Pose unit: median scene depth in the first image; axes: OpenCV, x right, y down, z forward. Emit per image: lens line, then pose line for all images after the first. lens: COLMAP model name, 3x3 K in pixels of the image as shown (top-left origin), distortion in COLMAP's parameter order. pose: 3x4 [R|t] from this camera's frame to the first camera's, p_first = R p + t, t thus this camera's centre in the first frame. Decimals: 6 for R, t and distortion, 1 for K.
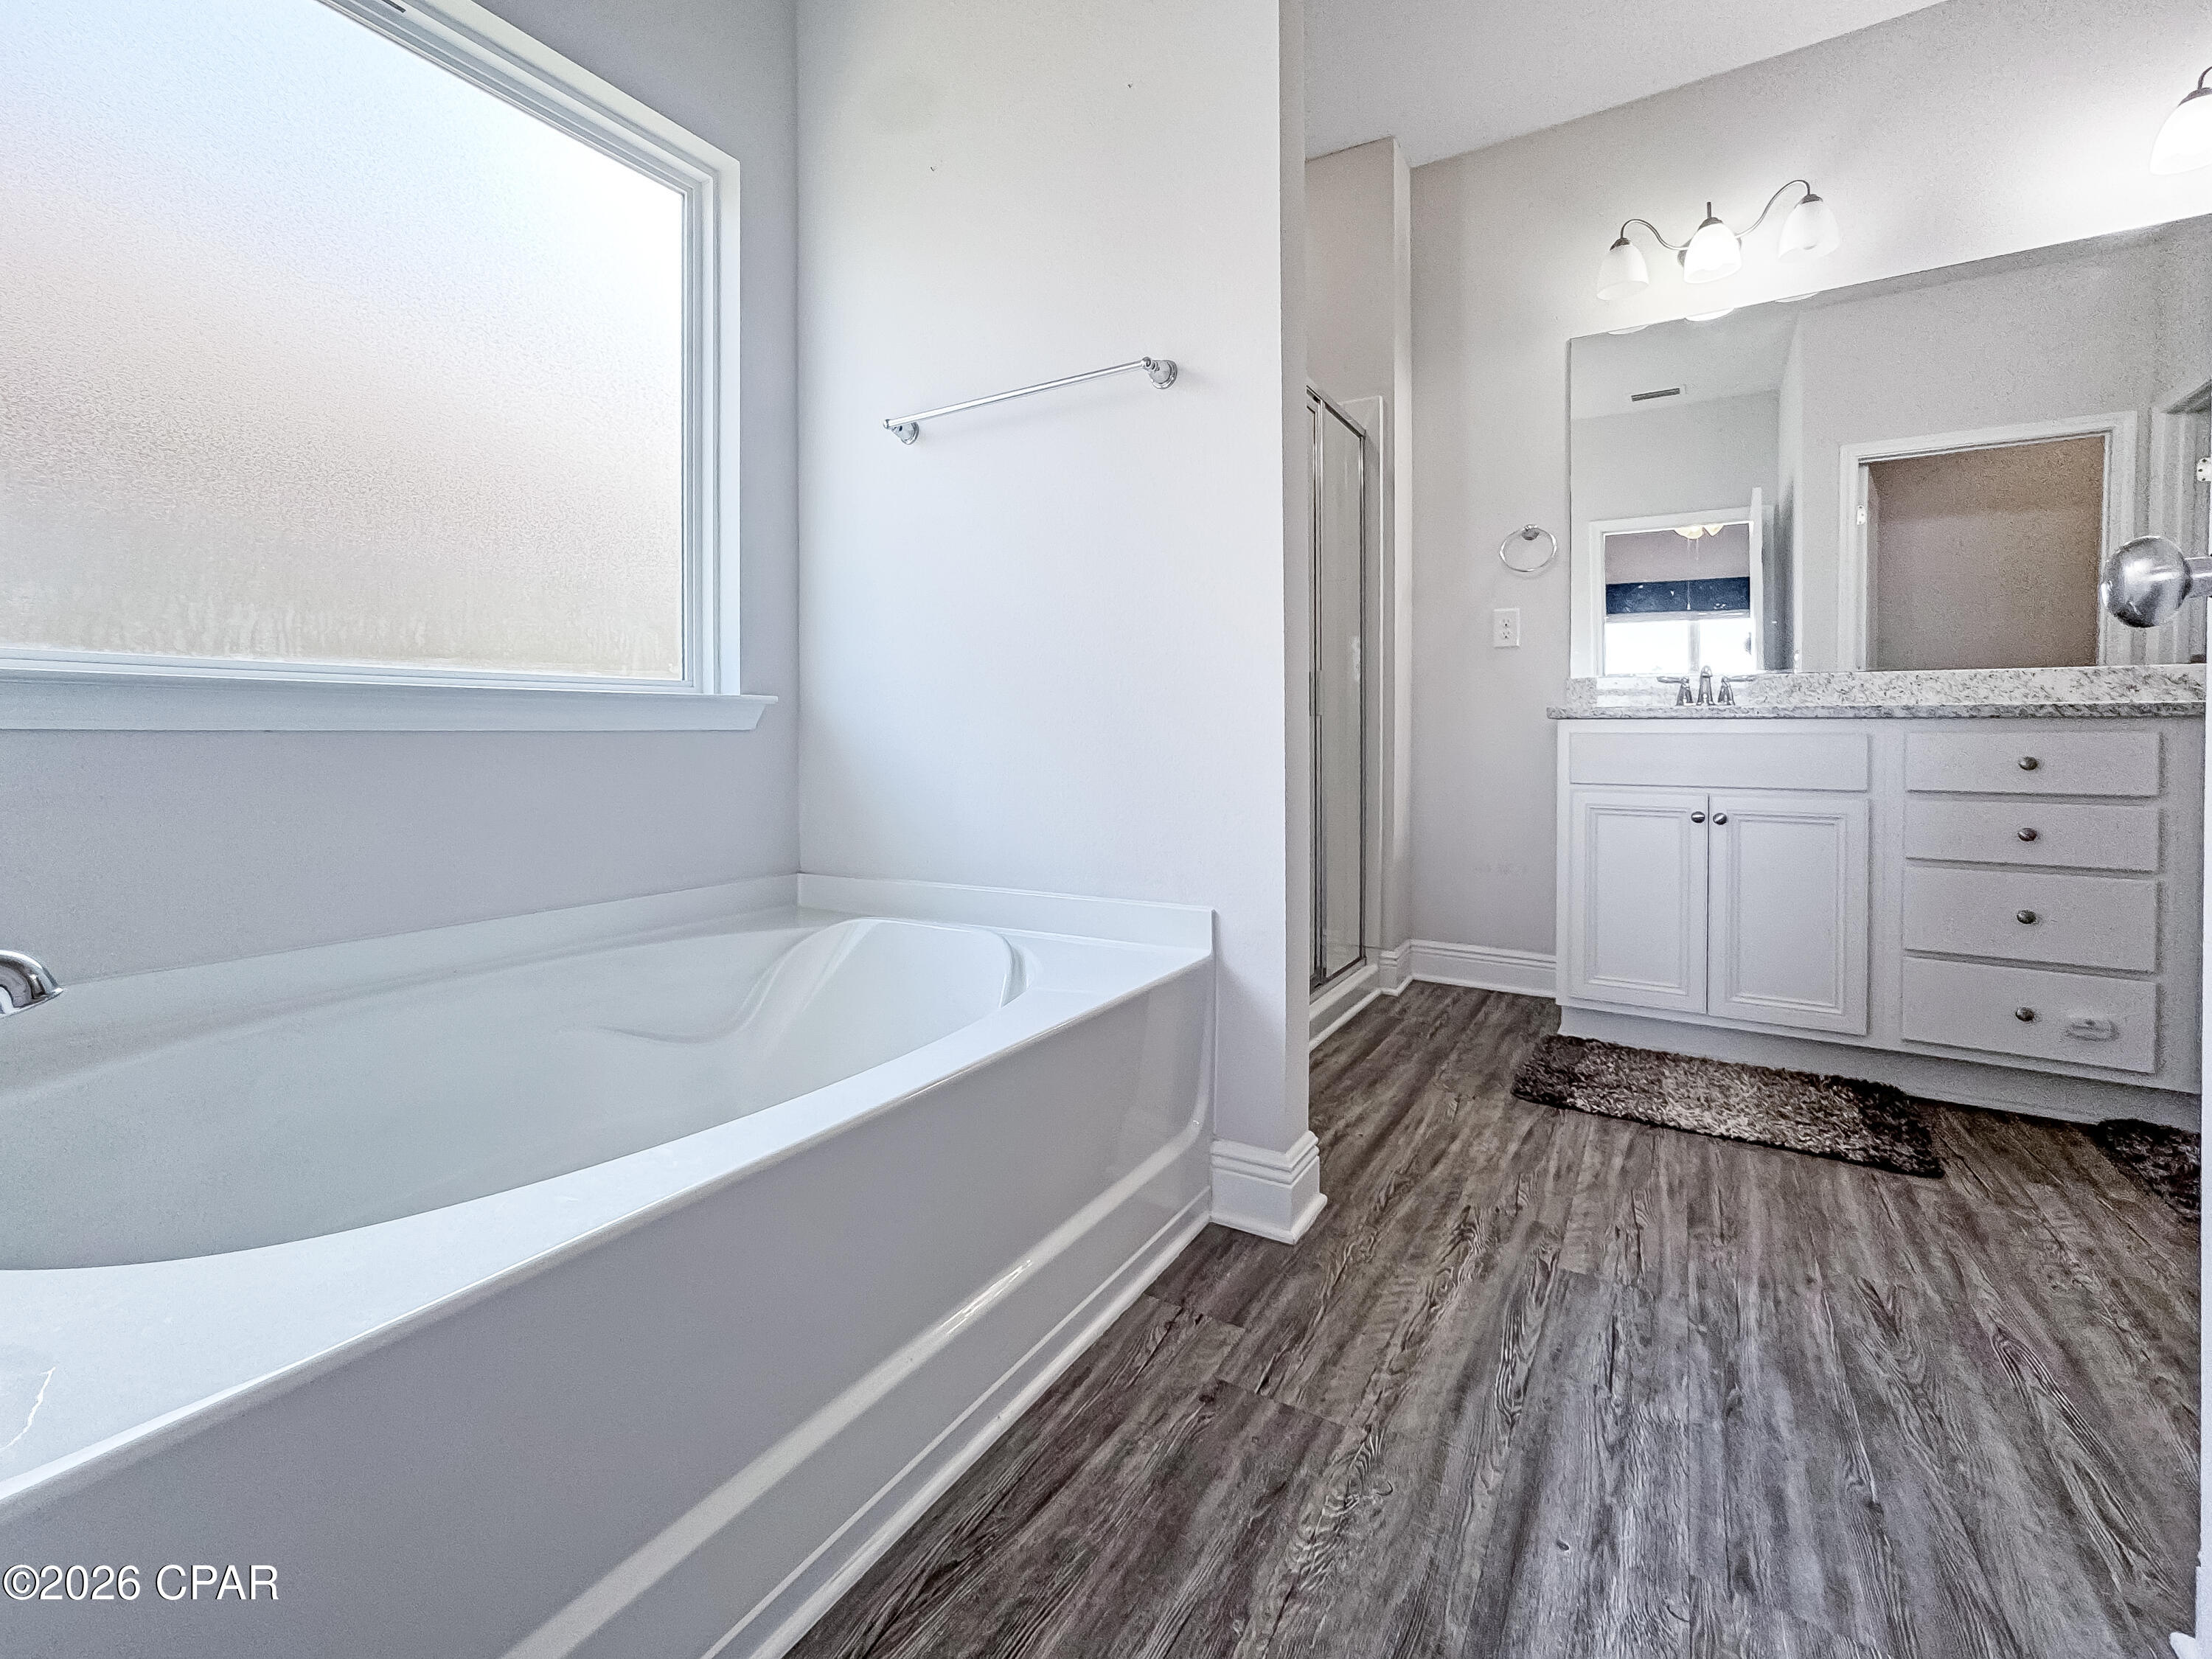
lens RADIAL K [[952.1, 0, 1123.3], [0, 952.1, 822.1], [0, 0, 1]] dist [0.000597, 0.002129]
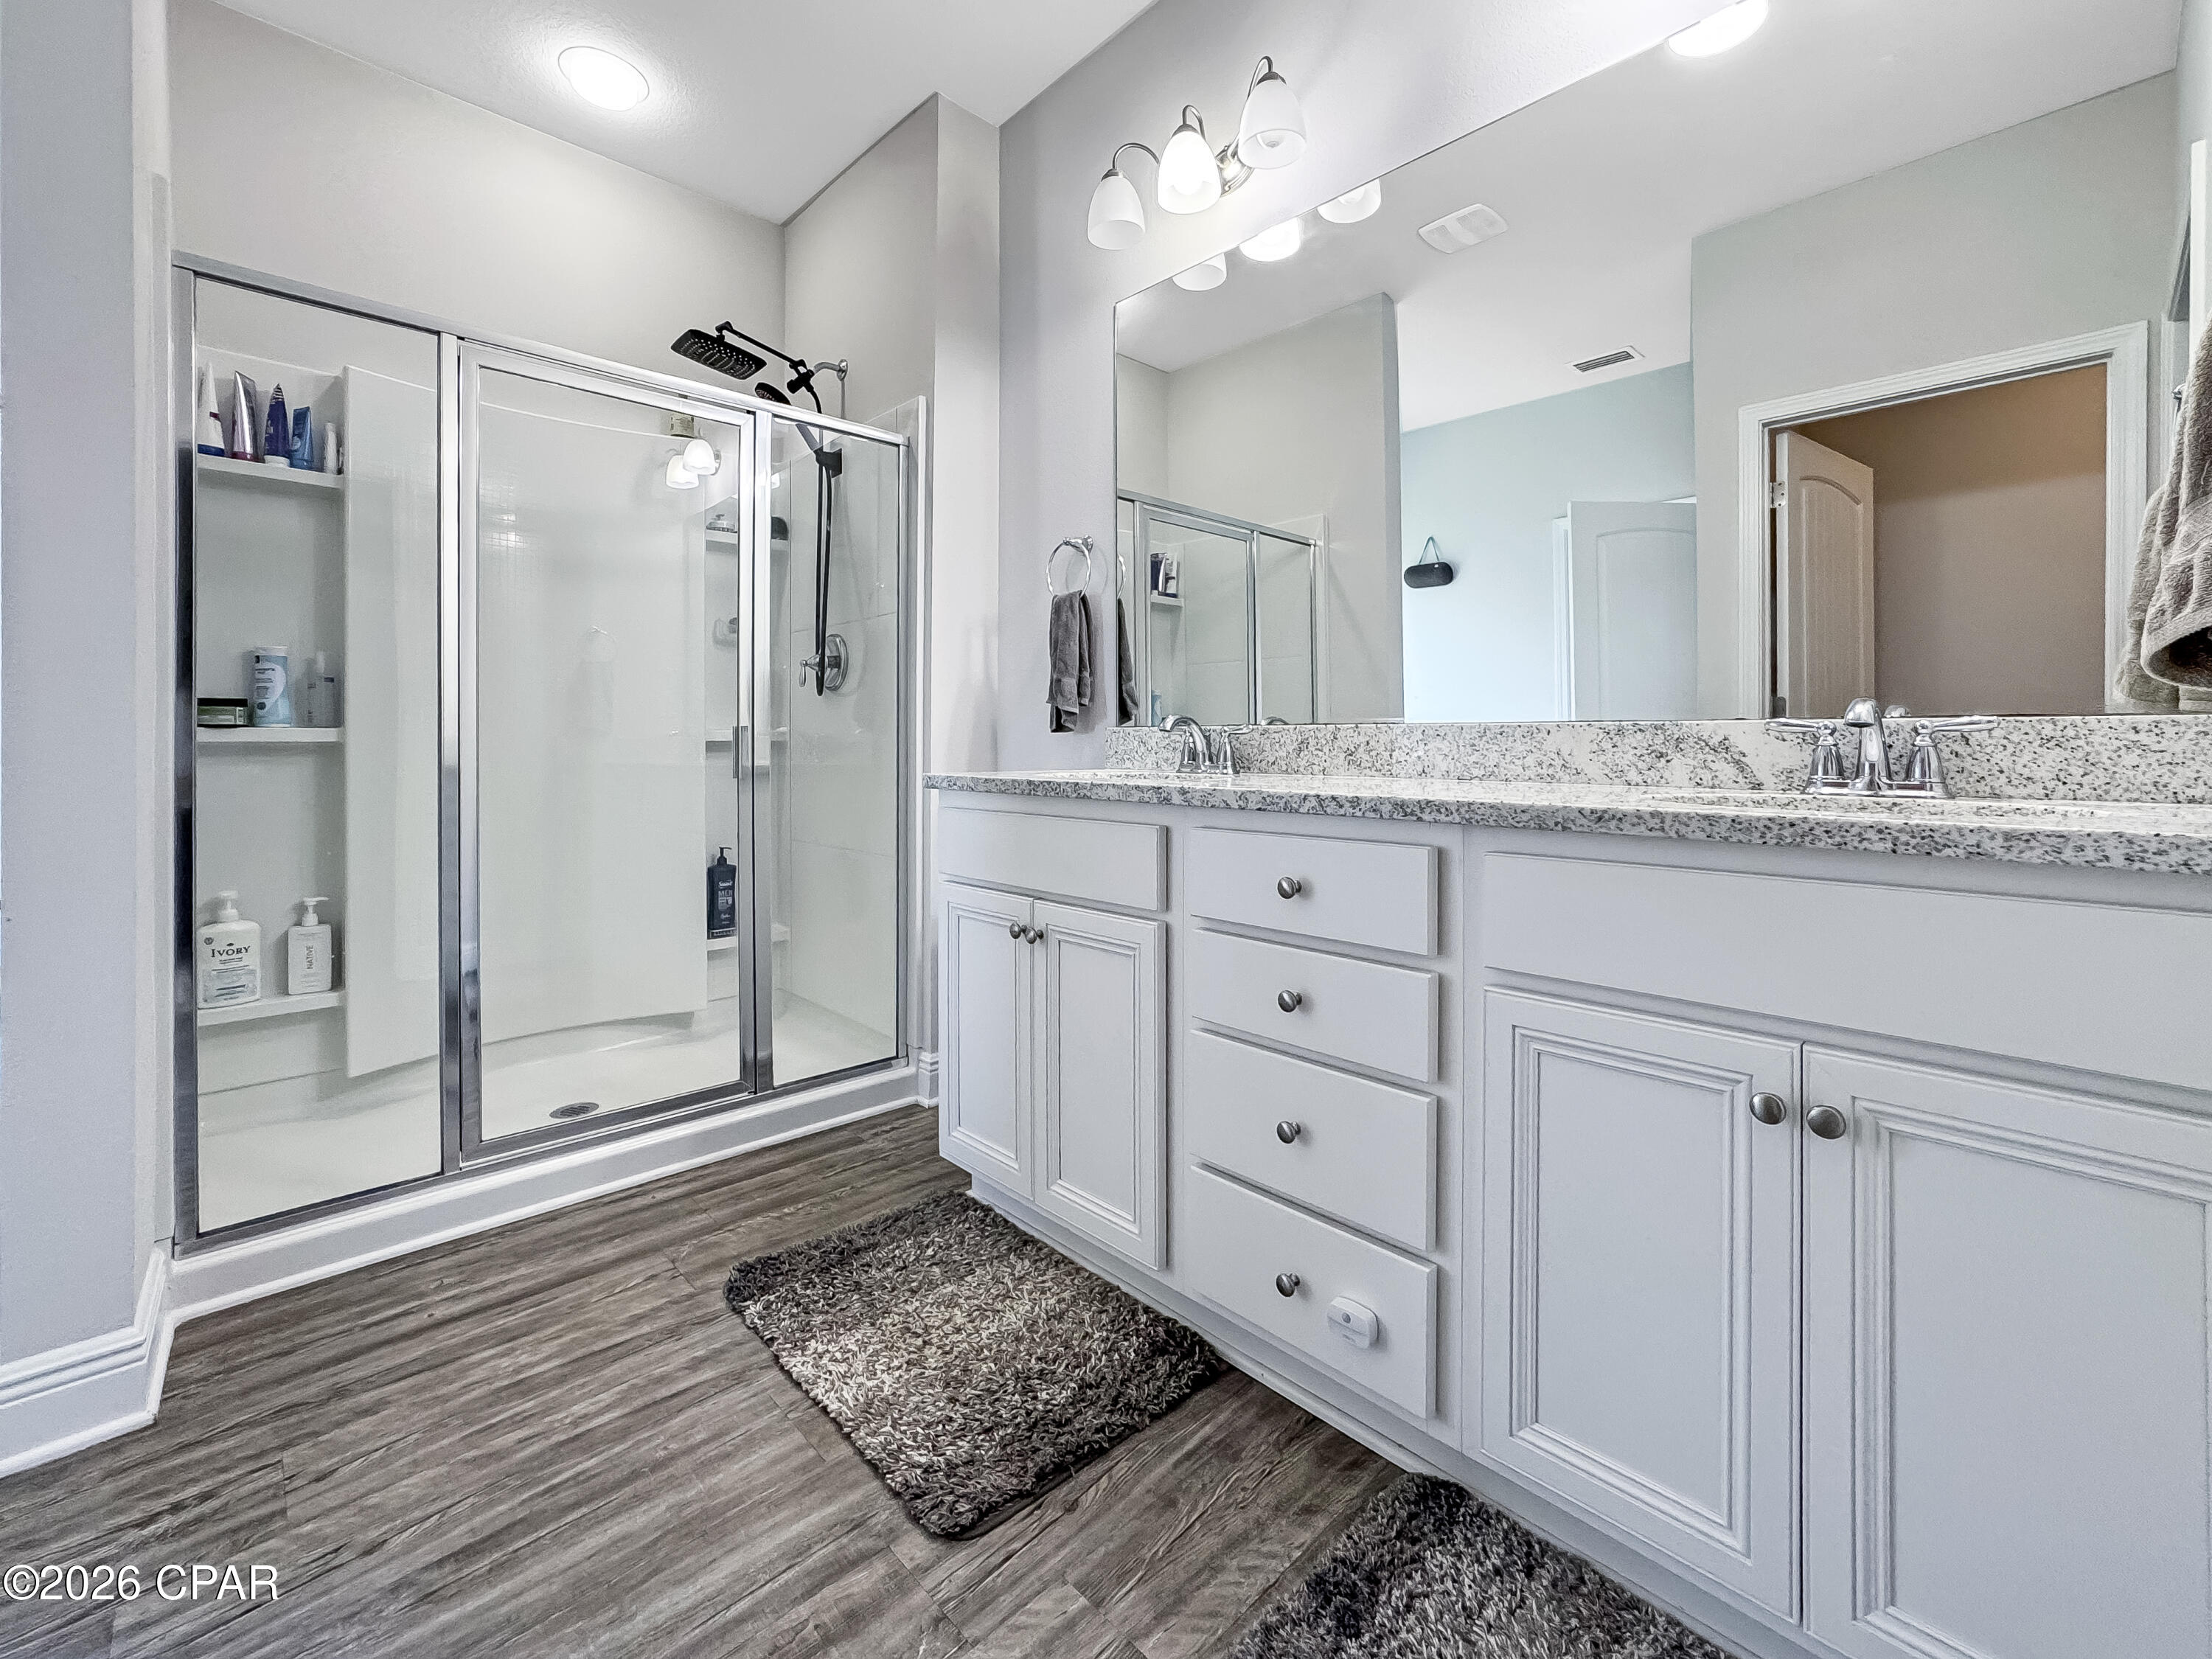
lens RADIAL K [[952.1, 0, 1118.2], [0, 952.1, 759.0], [0, 0, 1]] dist [0.000597, 0.002129]
pose [[0.964472, 0.005589, -0.264127, 1.010628], [-0.025531, 0.997068, -0.072132, -0.096738], [0.262949, 0.076312, 0.961787, 0.337021]]
